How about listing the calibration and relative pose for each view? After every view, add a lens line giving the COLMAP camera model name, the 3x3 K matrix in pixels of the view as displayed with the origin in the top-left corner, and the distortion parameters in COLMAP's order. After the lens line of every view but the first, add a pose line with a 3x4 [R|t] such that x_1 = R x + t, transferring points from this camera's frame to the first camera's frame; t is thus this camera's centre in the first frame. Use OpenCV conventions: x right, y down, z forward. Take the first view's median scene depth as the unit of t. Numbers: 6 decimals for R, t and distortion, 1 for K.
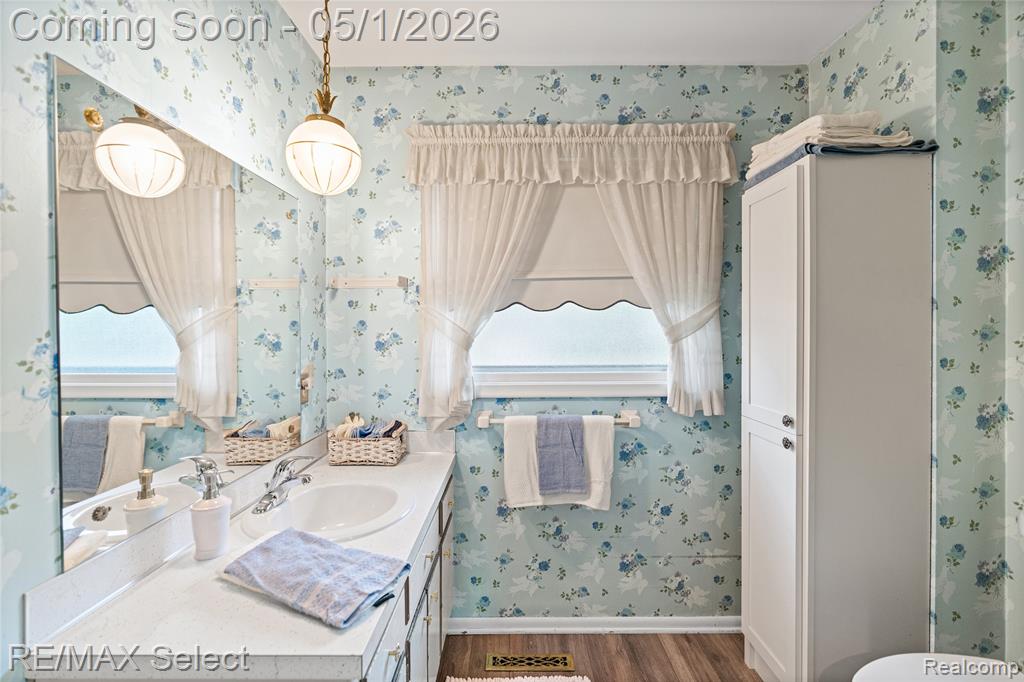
lens RADIAL K [[463.9, 0, 508.5], [0, 463.9, 332.3], [0, 0, 1]] dist [-0.010490, 0.004866]
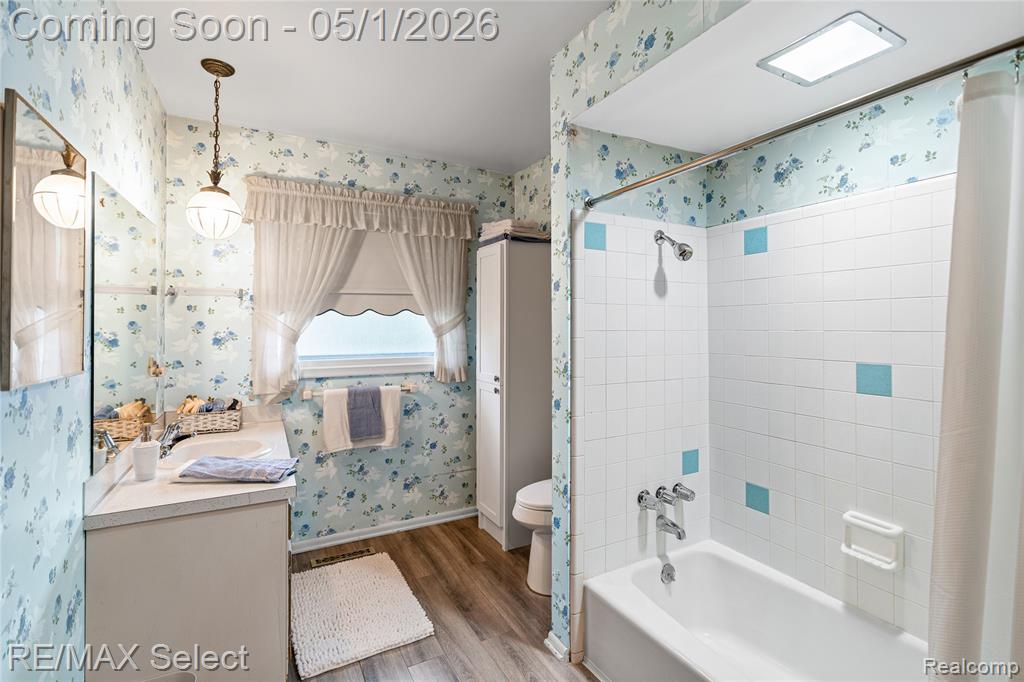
lens RADIAL K [[463.9, 0, 520.0], [0, 463.9, 325.1], [0, 0, 1]] dist [-0.010490, 0.004866]
pose [[0.870827, 0.005635, 0.491558, -0.180721], [-0.002627, 0.999973, -0.006809, -0.009259], [-0.491583, 0.004638, 0.870818, -0.522417]]
